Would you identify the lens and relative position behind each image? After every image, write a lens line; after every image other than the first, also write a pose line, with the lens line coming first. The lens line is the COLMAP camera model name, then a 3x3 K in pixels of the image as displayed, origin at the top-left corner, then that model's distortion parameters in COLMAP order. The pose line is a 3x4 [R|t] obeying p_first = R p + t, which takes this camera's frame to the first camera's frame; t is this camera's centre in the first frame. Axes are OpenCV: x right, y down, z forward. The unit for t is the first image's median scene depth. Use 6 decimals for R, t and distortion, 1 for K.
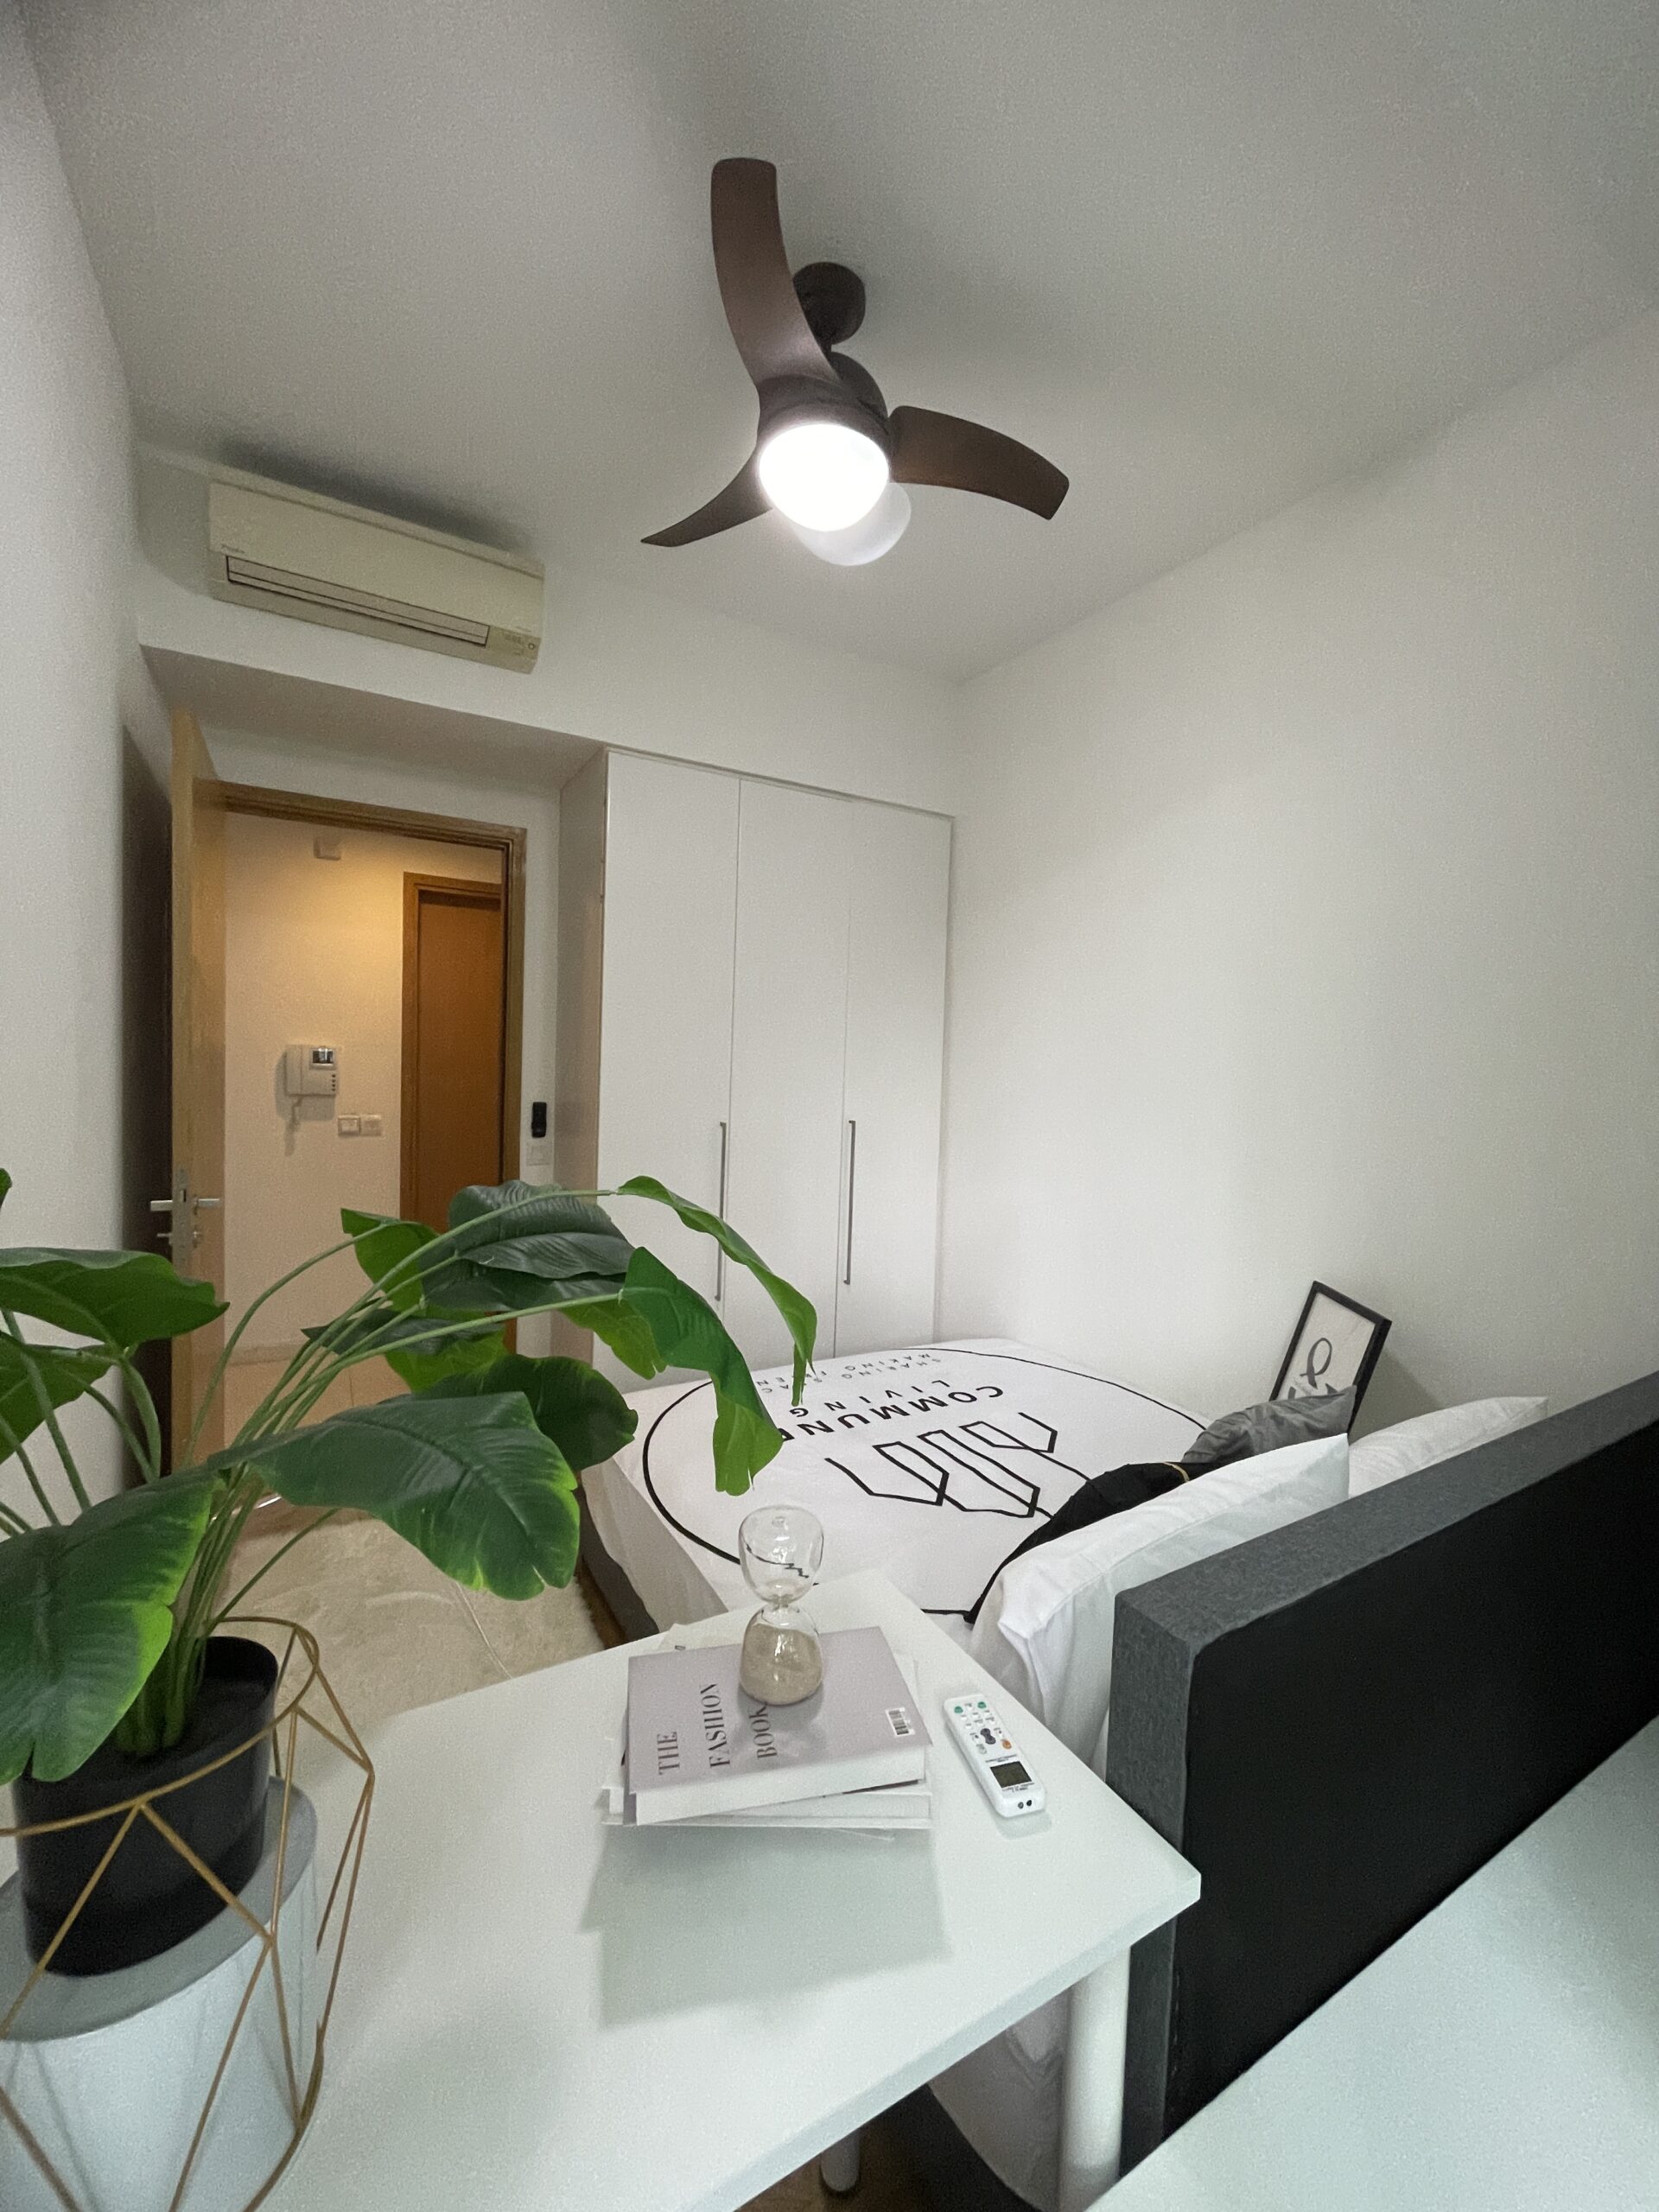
lens RADIAL K [[885.4, 0, 838.2], [0, 885.4, 1100.2], [0, 0, 1]] dist [0.000954, -0.000804]
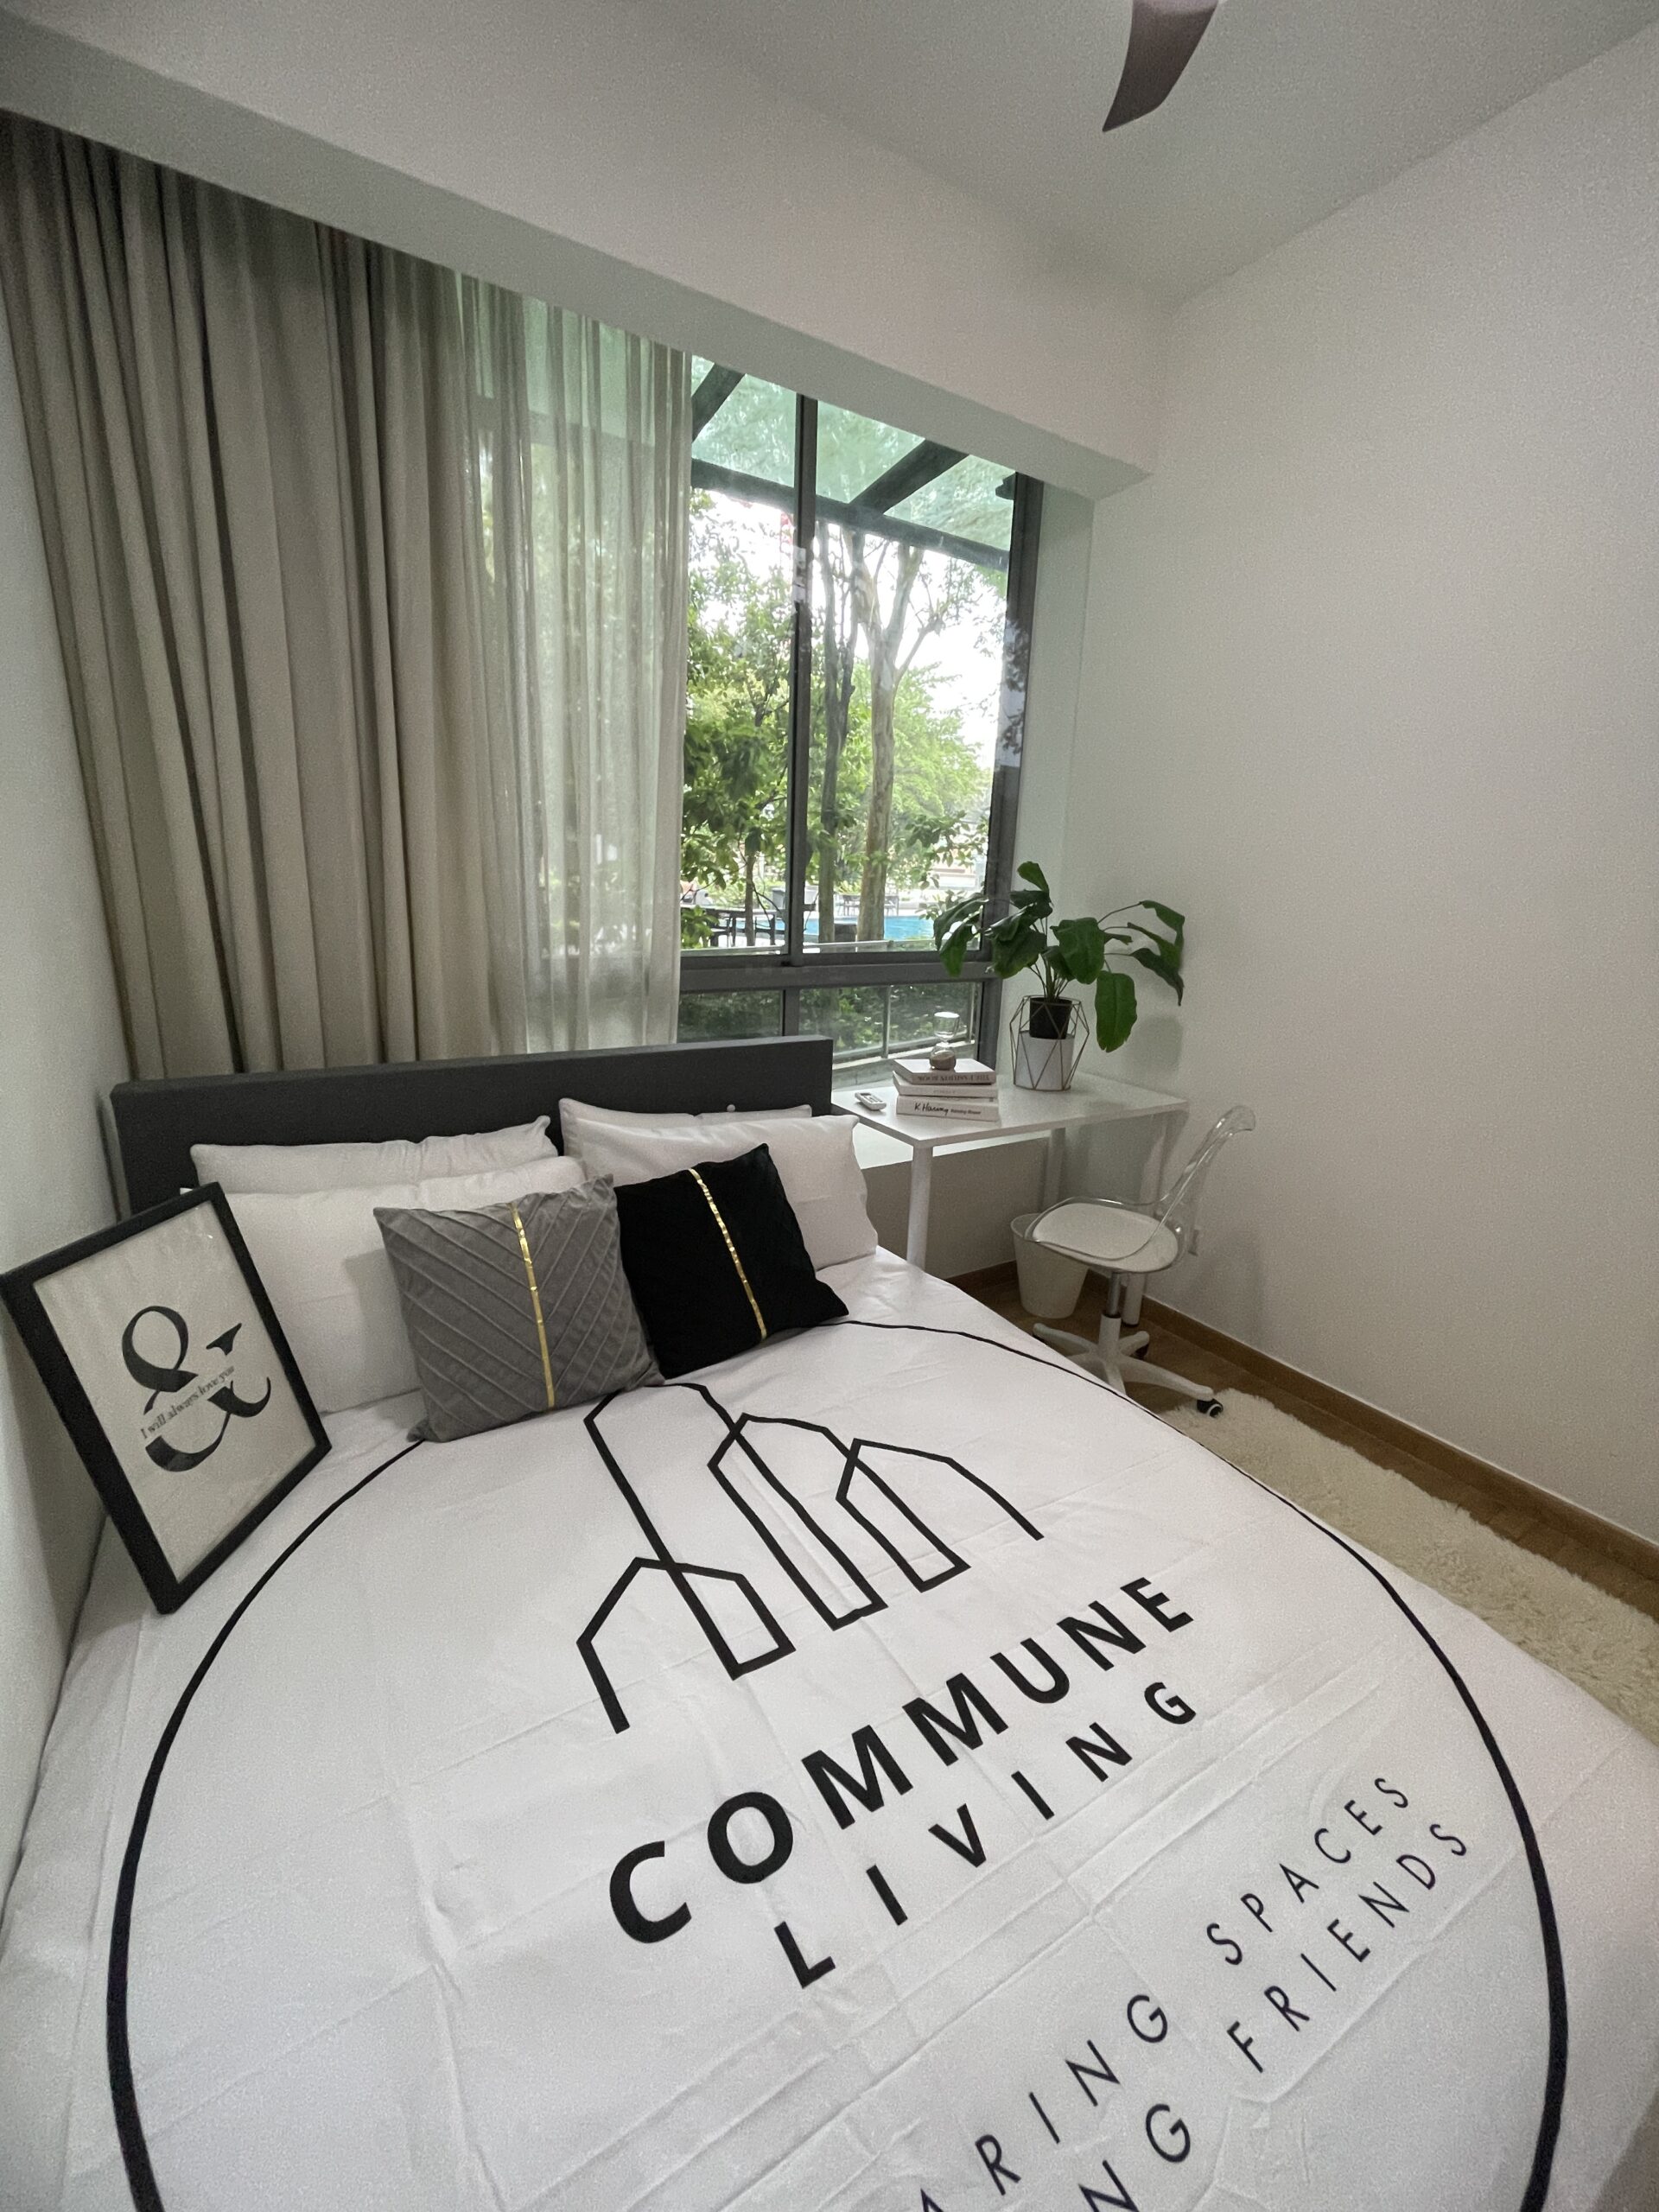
lens RADIAL K [[899.2, 0, 820.3], [0, 899.2, 1100.4], [0, 0, 1]] dist [-0.002089, -0.000207]
pose [[-0.997280, -0.064168, -0.036252, 0.155697], [-0.071737, 0.957943, 0.277848, -0.026875], [0.016899, 0.279693, -0.959941, 1.343814]]
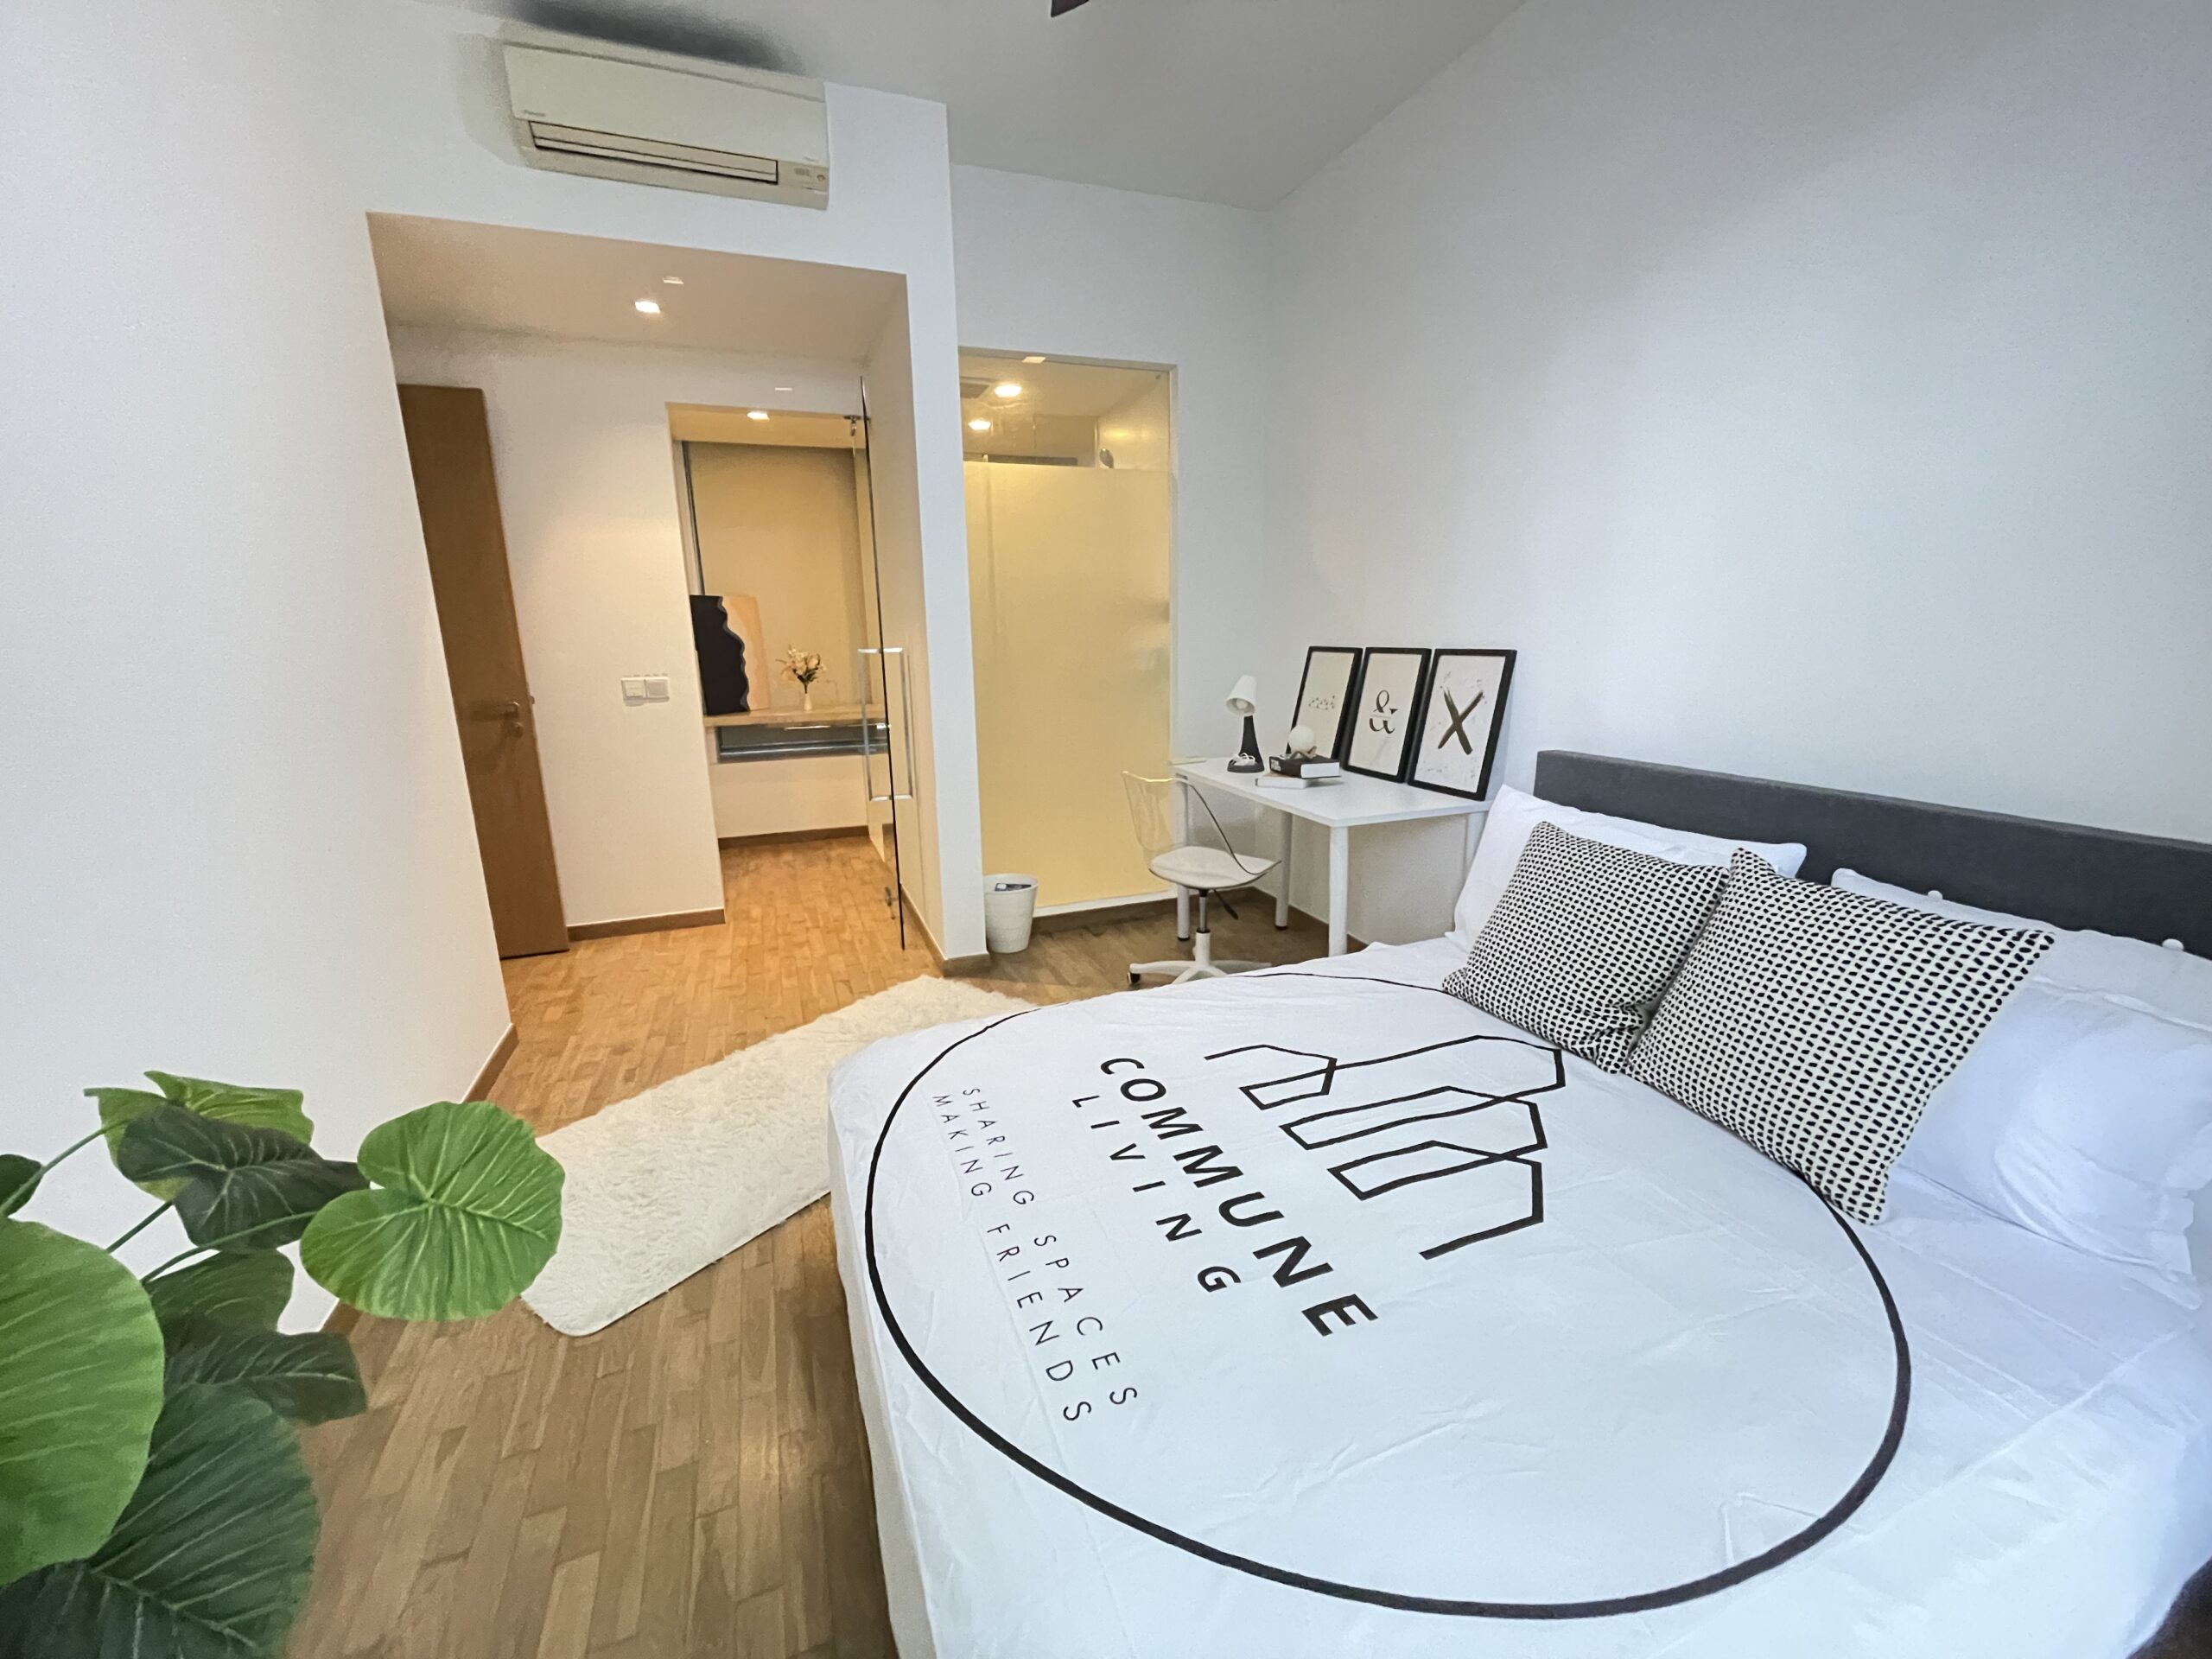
lens RADIAL K [[889.9, 0, 1103.7], [0, 889.9, 821.1], [0, 0, 1]] dist [0.000014, -0.000907]
pose [[0.146582, -0.249206, 0.957293, -0.459323], [0.058665, 0.968233, 0.243071, -0.008404], [-0.987457, 0.020530, 0.156545, 0.995042]]
